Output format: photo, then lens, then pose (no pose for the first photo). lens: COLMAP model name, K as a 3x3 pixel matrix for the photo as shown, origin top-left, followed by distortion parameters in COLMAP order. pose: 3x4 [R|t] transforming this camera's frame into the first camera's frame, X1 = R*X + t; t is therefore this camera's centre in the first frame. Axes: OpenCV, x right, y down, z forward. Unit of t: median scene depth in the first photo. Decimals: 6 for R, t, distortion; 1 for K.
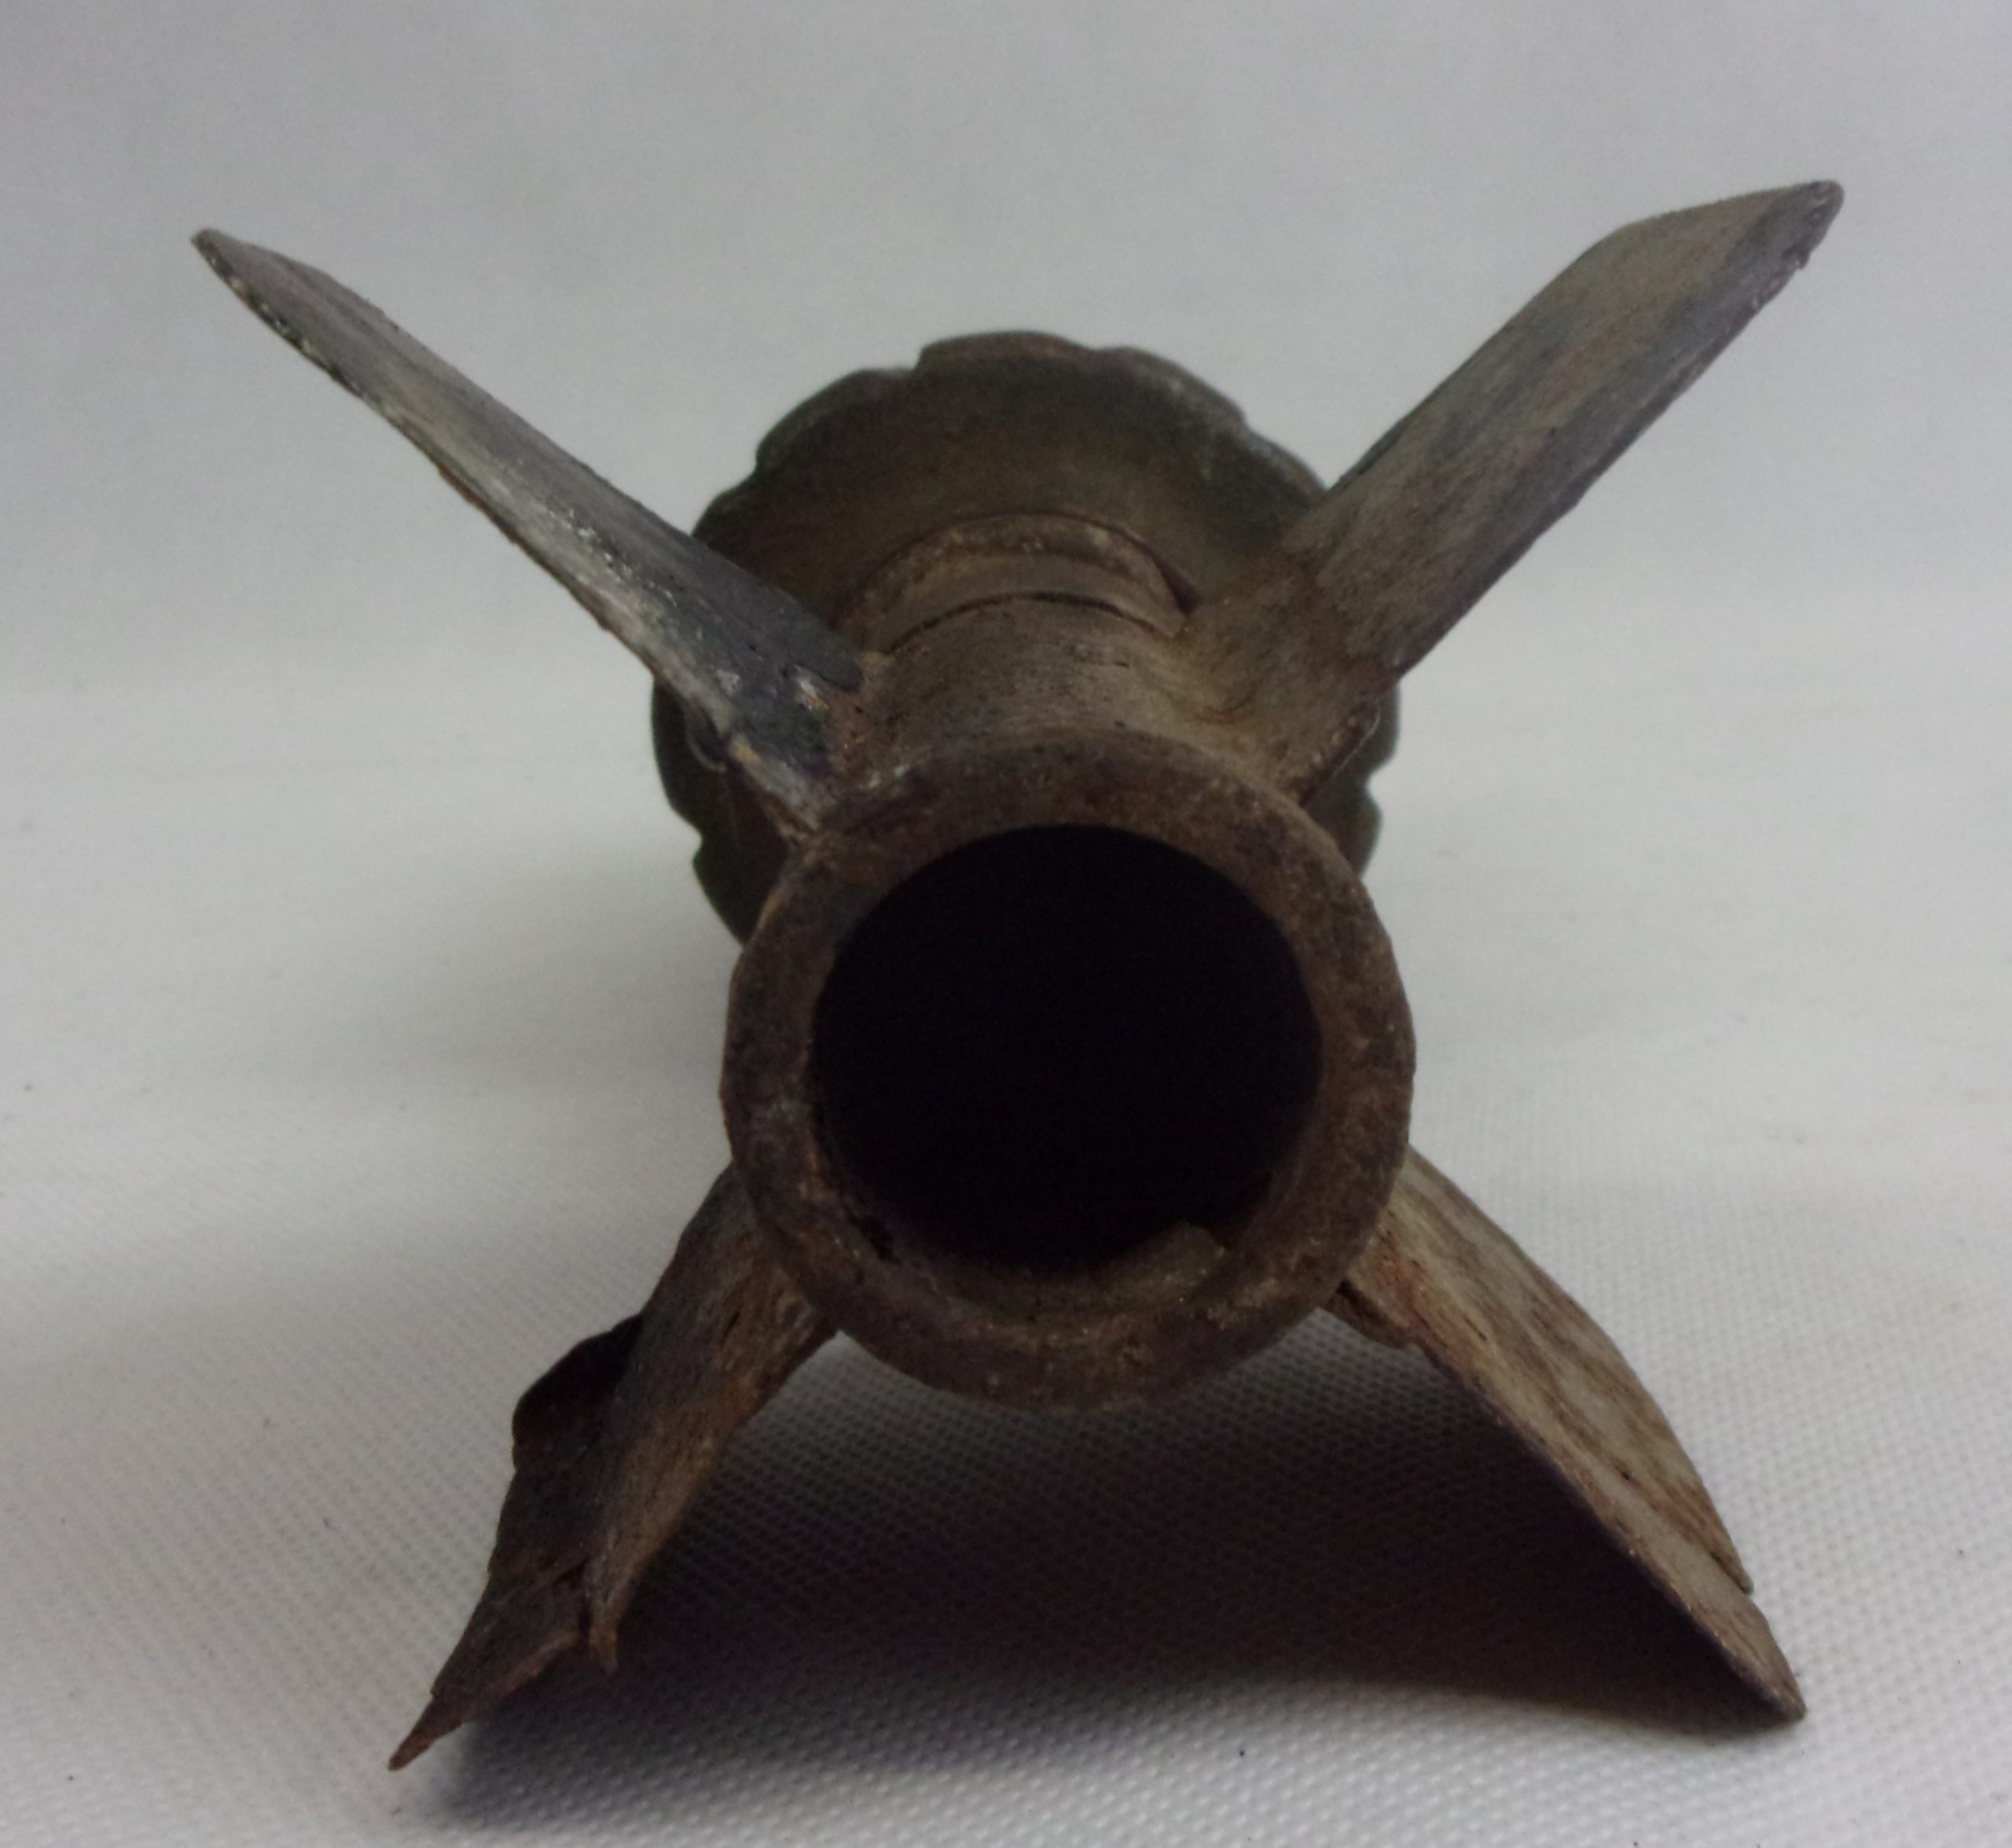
lens RADIAL K [[1874.3, 0, 1085.6], [0, 1874.3, 884.4], [0, 0, 1]] dist [0.018338, 0.000000]
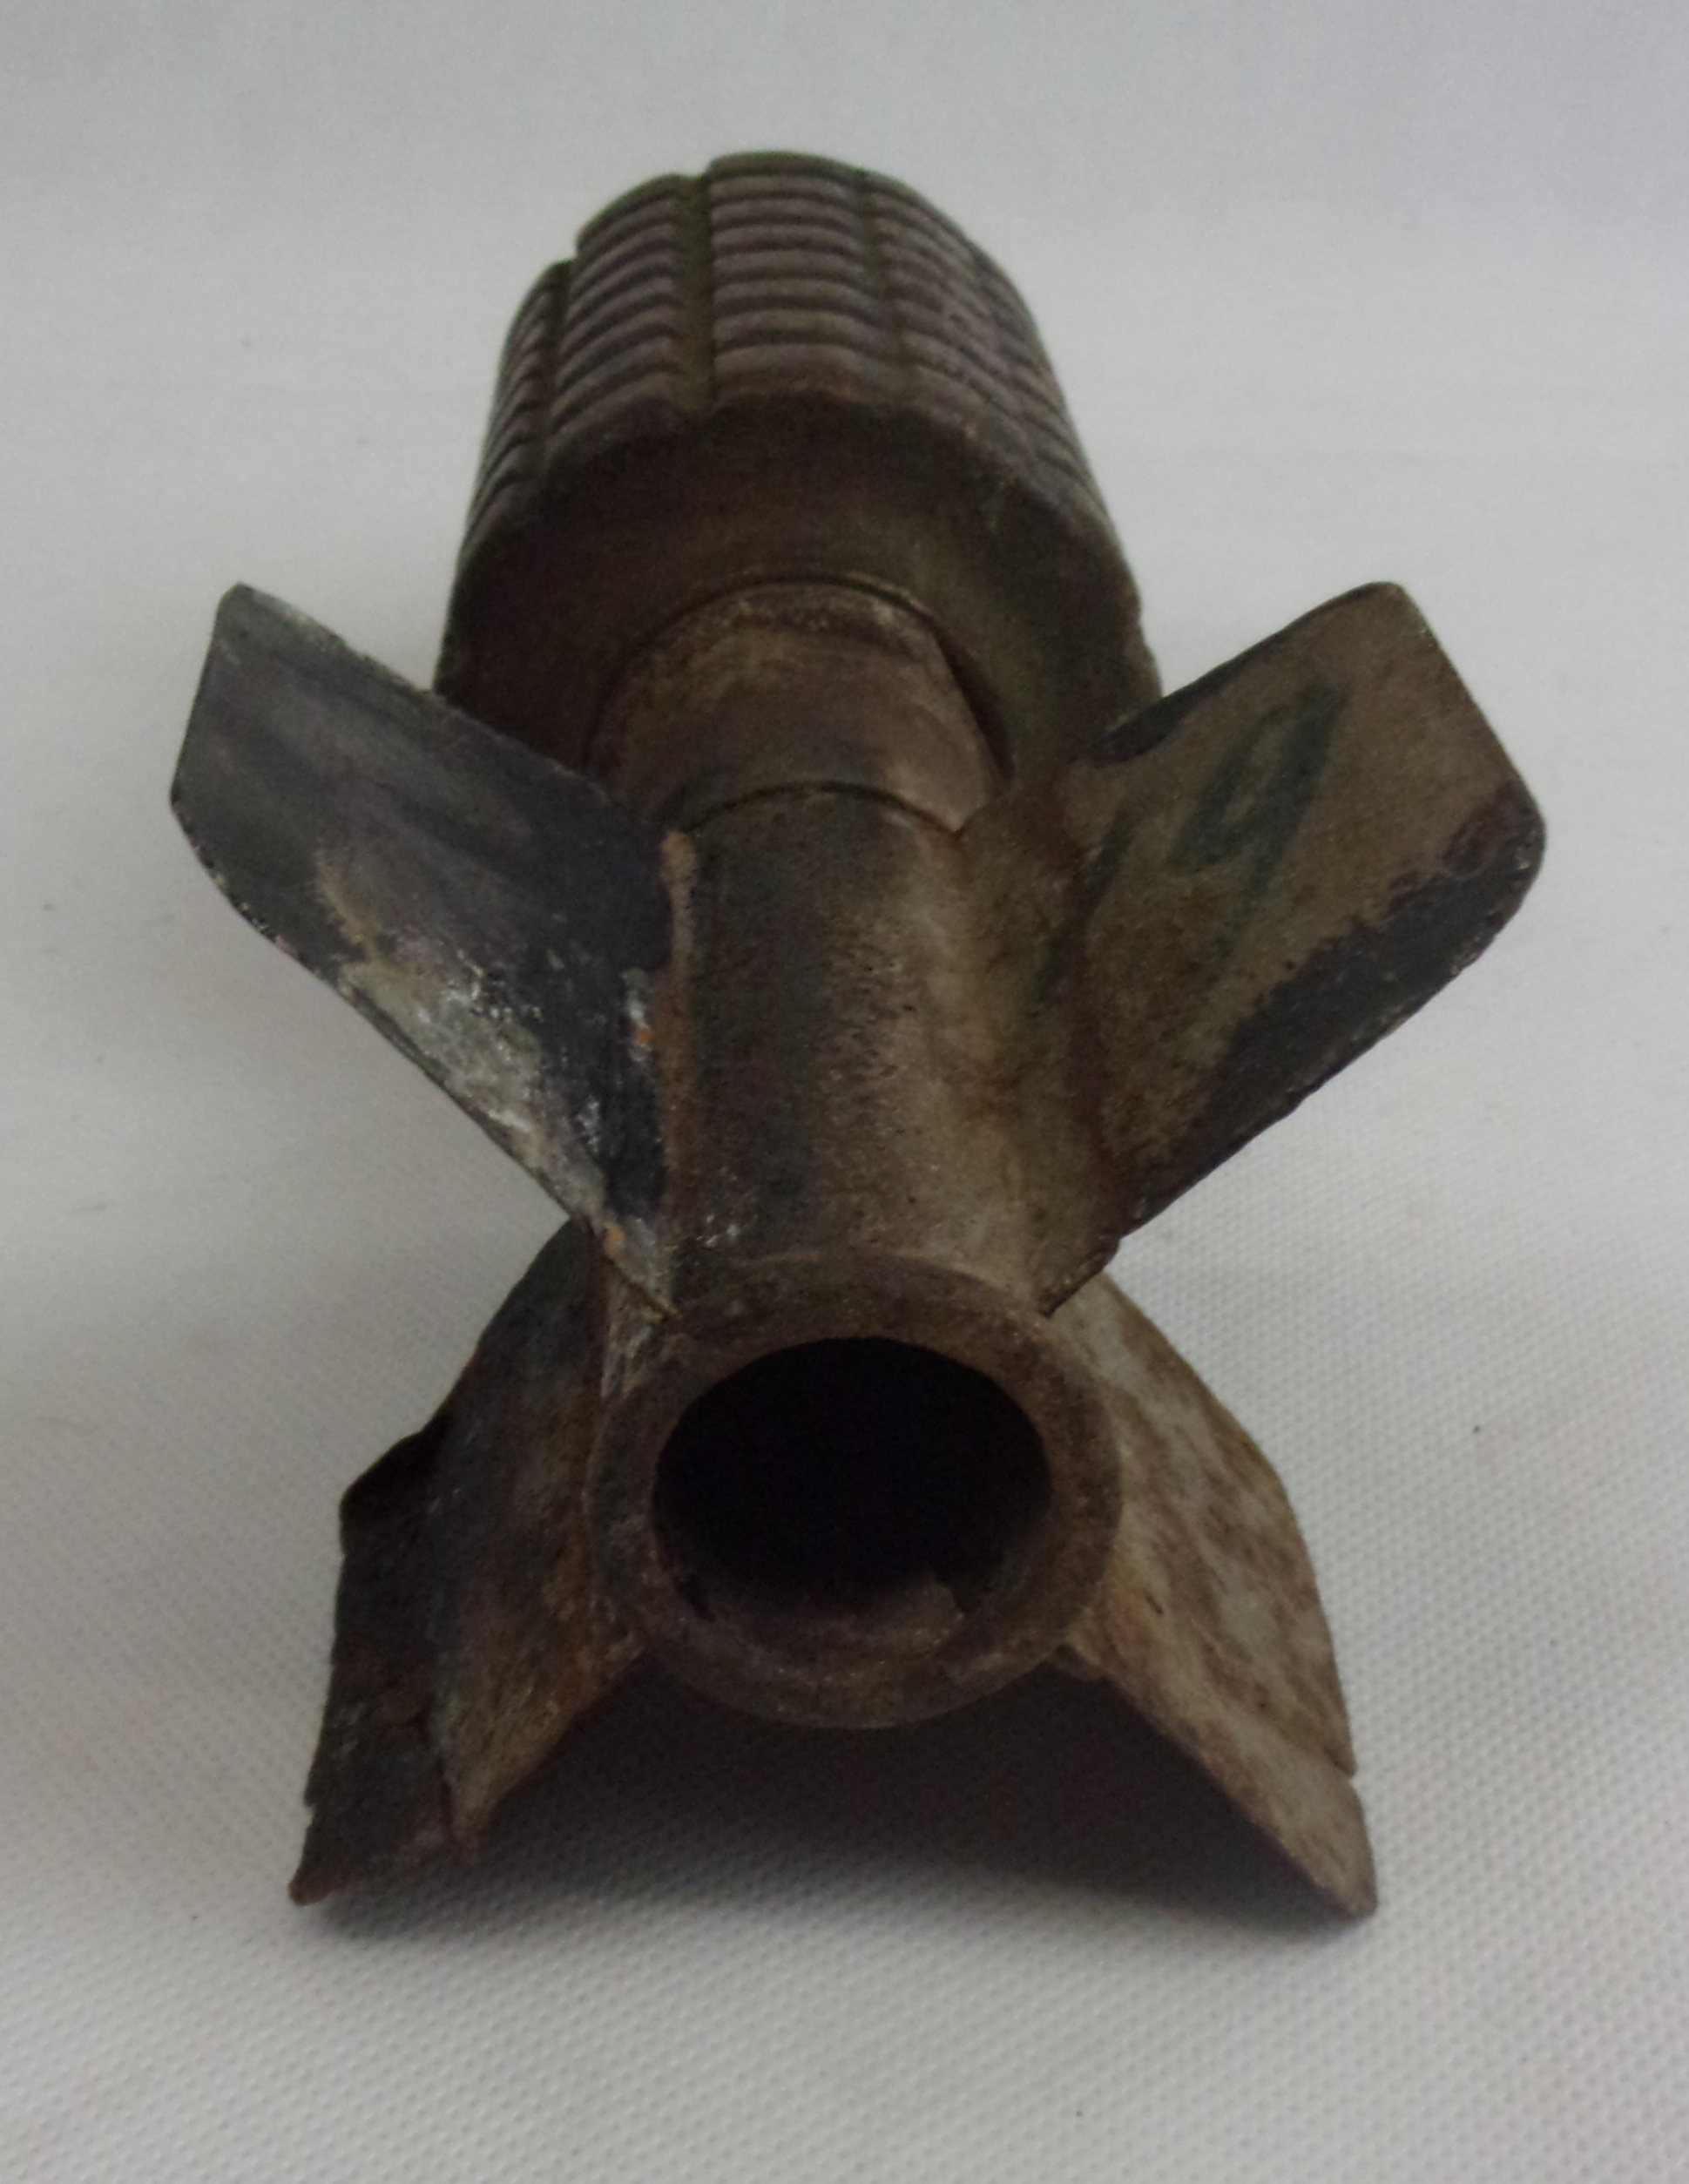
lens RADIAL K [[1912.9, 0, 843.2], [0, 1912.9, 1092.1], [0, 0, 1]] dist [0.030687, 0.004946]
pose [[0.997676, 0.064848, 0.020920, -0.060922], [-0.067737, 0.977173, 0.201356, -0.427853], [-0.007385, -0.202306, 0.979295, -0.228564]]
